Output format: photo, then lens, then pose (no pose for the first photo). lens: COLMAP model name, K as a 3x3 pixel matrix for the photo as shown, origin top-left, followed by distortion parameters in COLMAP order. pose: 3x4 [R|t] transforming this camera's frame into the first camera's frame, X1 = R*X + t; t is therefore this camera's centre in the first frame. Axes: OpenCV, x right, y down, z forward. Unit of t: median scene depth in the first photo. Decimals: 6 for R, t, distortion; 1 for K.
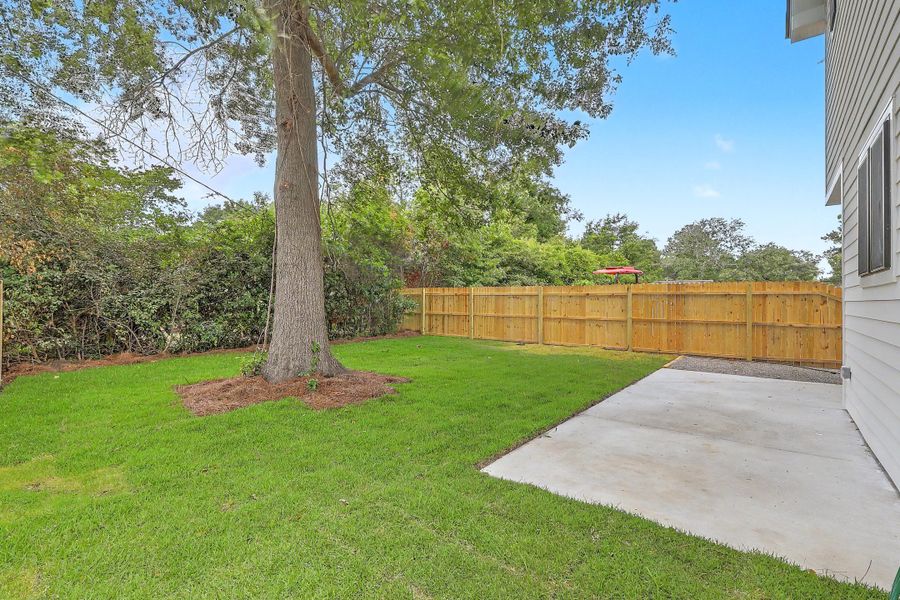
lens RADIAL K [[408.0, 0, 455.2], [0, 408.0, 300.4], [0, 0, 1]] dist [-0.000624, 0.000065]
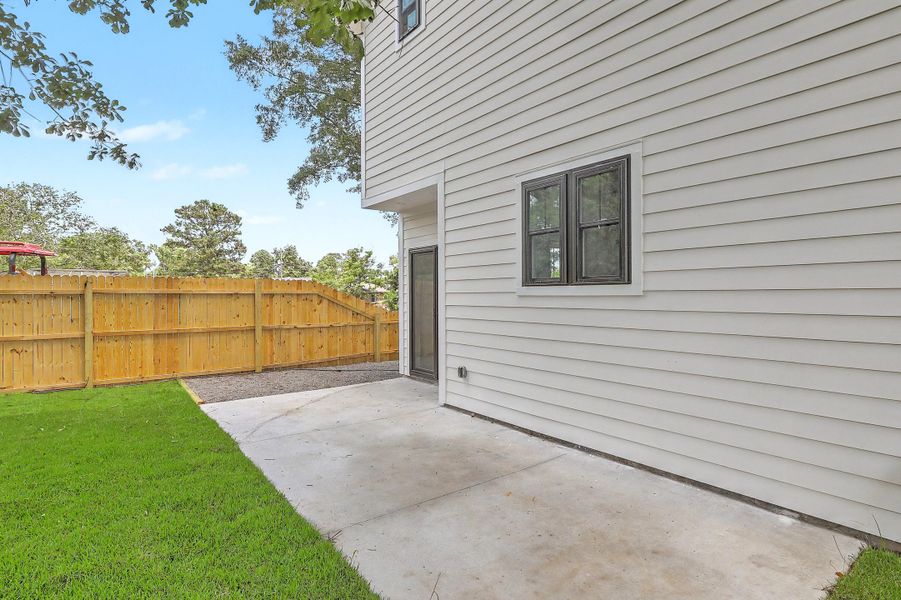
lens RADIAL K [[468.1, 0, 450.5], [0, 468.1, 300.0], [0, 0, 1]] dist [0.001147, -0.000002]
pose [[0.243957, -0.017713, 0.969624, -0.111212], [0.002685, 0.999842, 0.017589, -0.015909], [-0.969782, -0.001687, 0.243966, 0.337684]]
